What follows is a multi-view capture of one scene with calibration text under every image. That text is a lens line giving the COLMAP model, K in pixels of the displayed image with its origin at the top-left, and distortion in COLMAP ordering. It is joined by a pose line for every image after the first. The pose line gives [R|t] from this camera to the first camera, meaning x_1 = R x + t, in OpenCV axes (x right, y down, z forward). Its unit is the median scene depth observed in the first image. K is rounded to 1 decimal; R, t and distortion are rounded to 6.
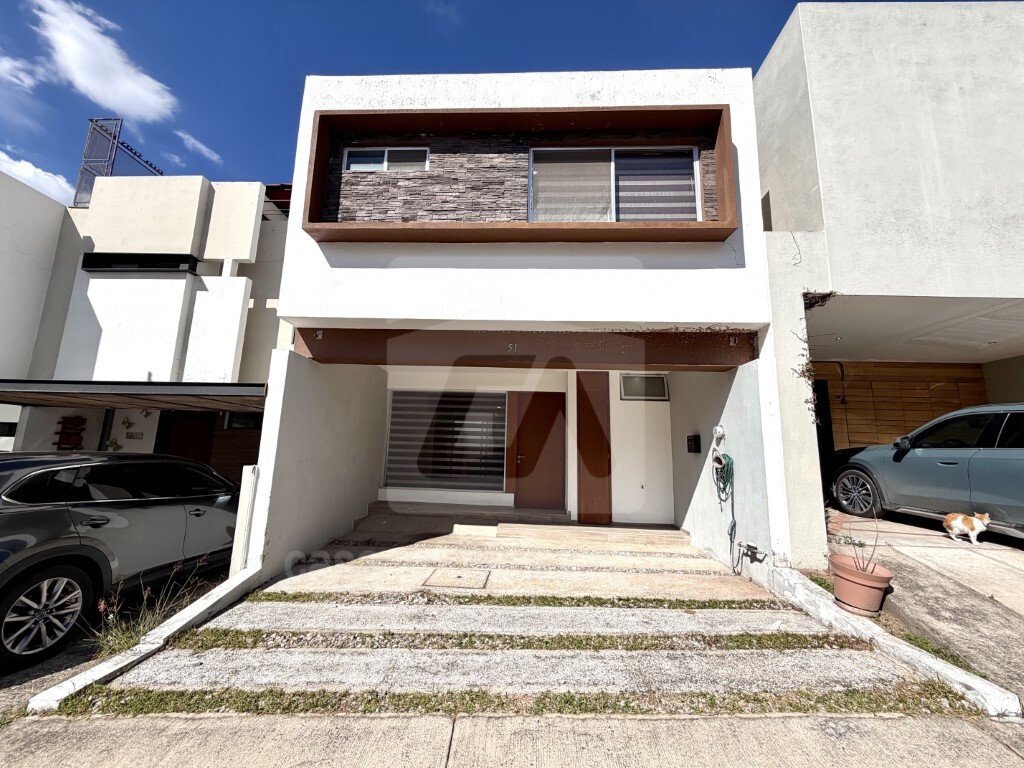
lens RADIAL K [[408.5, 0, 510.6], [0, 408.5, 383.8], [0, 0, 1]] dist [-0.000766, 0.000025]
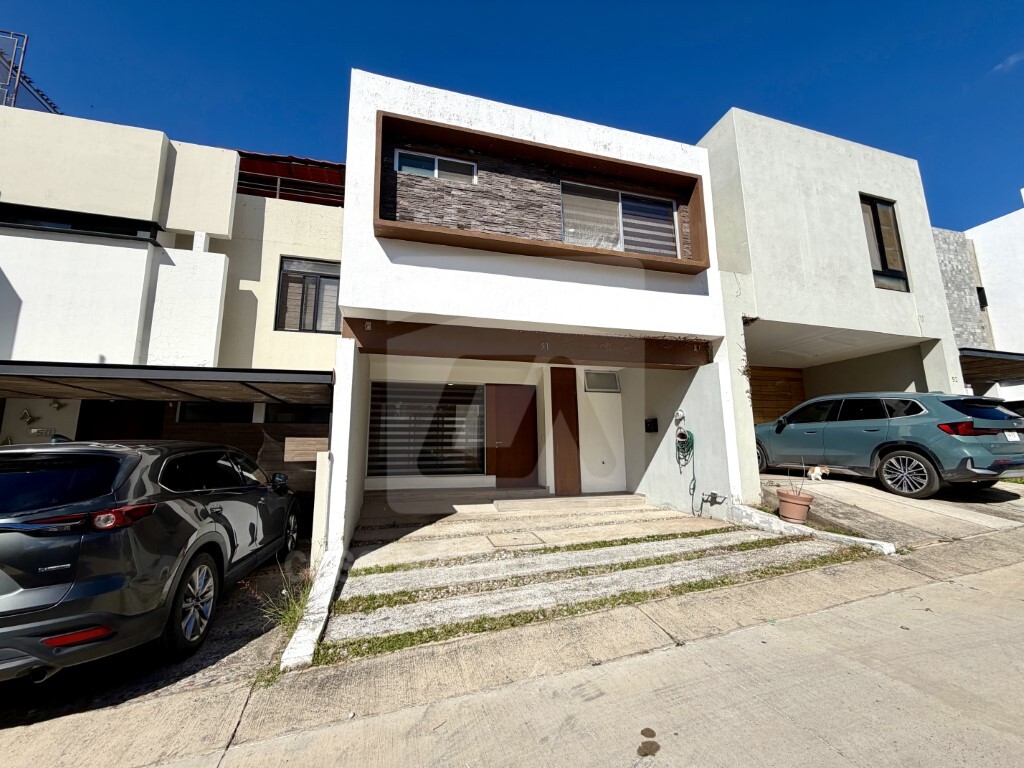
lens RADIAL K [[408.5, 0, 510.6], [0, 408.5, 383.8], [0, 0, 1]] dist [-0.000766, 0.000025]
pose [[0.948052, 0.011925, 0.317891, -0.477702], [-0.015604, 0.999837, 0.009029, 0.013163], [-0.317731, -0.013520, 0.948084, -0.102540]]
